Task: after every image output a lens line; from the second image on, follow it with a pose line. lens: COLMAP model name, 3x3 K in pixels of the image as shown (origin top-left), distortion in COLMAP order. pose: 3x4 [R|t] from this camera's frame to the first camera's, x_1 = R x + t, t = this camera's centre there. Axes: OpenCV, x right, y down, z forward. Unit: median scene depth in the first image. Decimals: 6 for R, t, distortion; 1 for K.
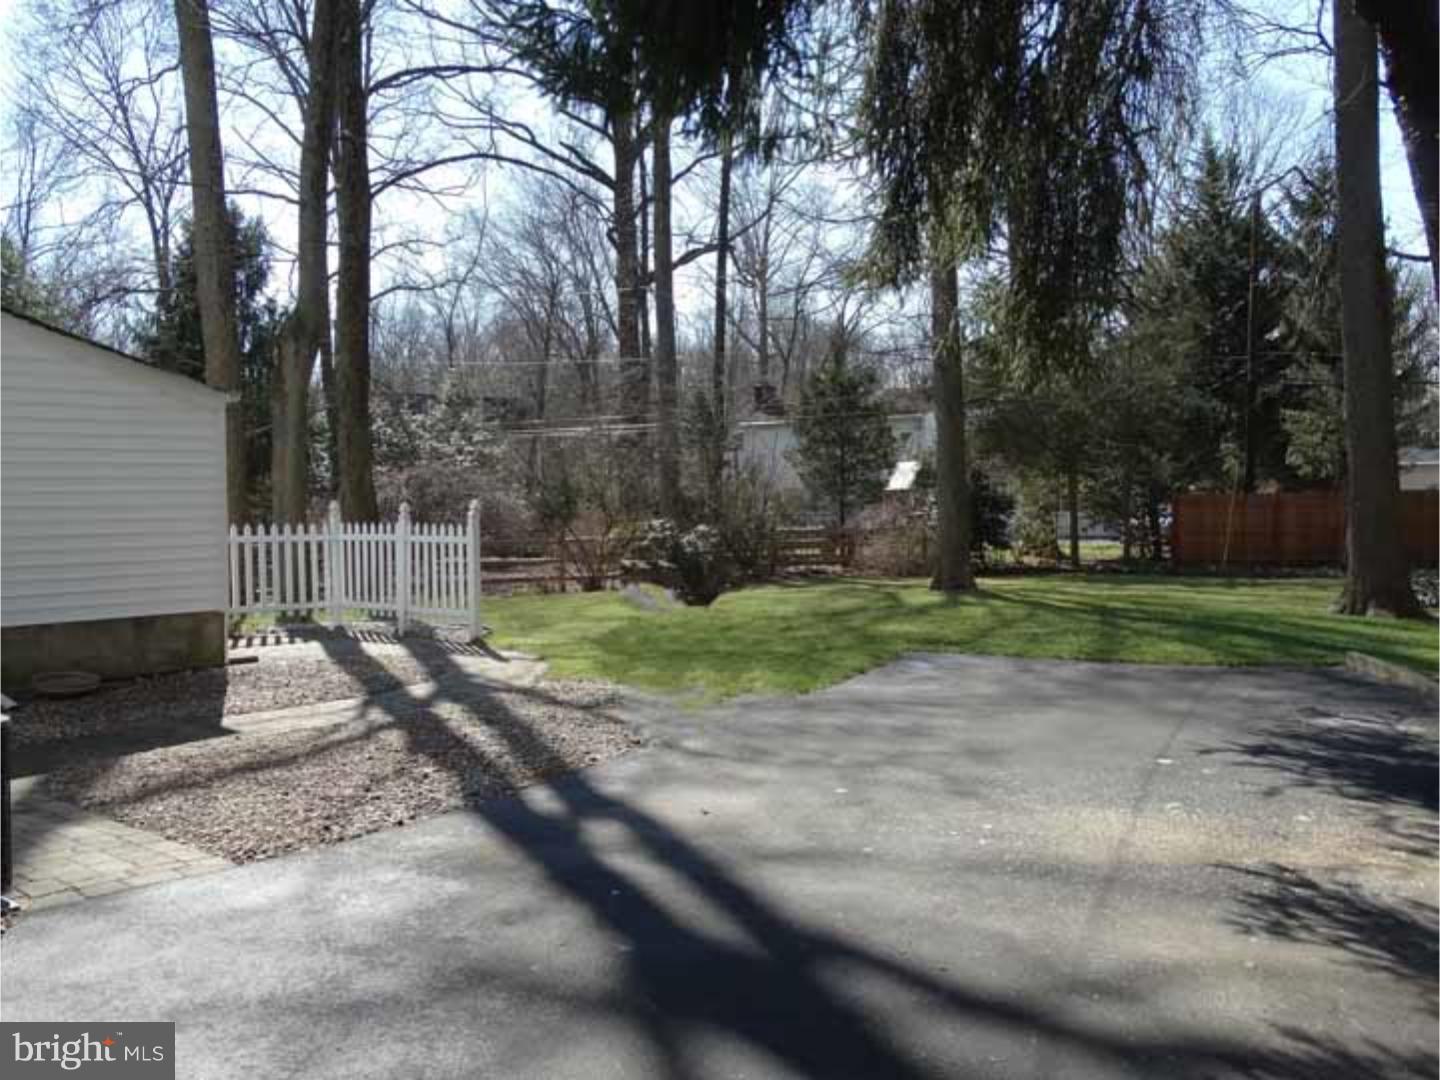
lens RADIAL K [[1270.6, 0, 720.0], [0, 1270.6, 540.0], [0, 0, 1]] dist [0.057621, -0.133379]
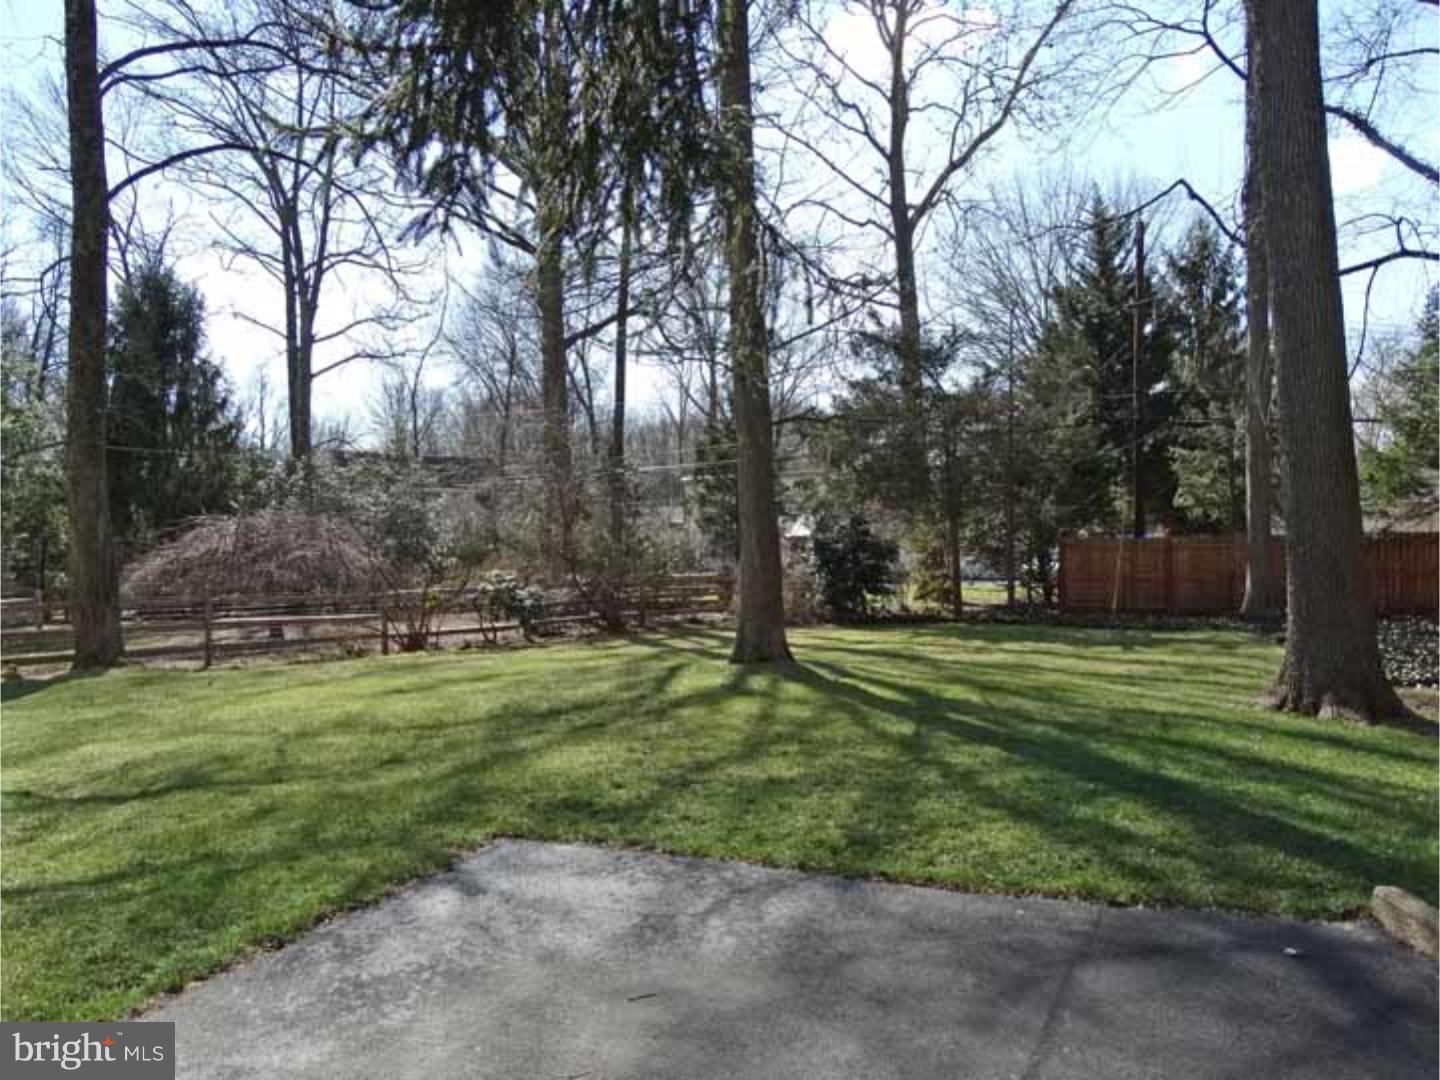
lens RADIAL K [[1003.9, 0, 720.0], [0, 1003.9, 540.0], [0, 0, 1]] dist [-0.001862, -0.000111]
pose [[0.999970, -0.007136, -0.003019, 0.095213], [0.007014, 0.999234, -0.038491, -0.006909], [0.003292, 0.038469, 0.999254, 0.229702]]
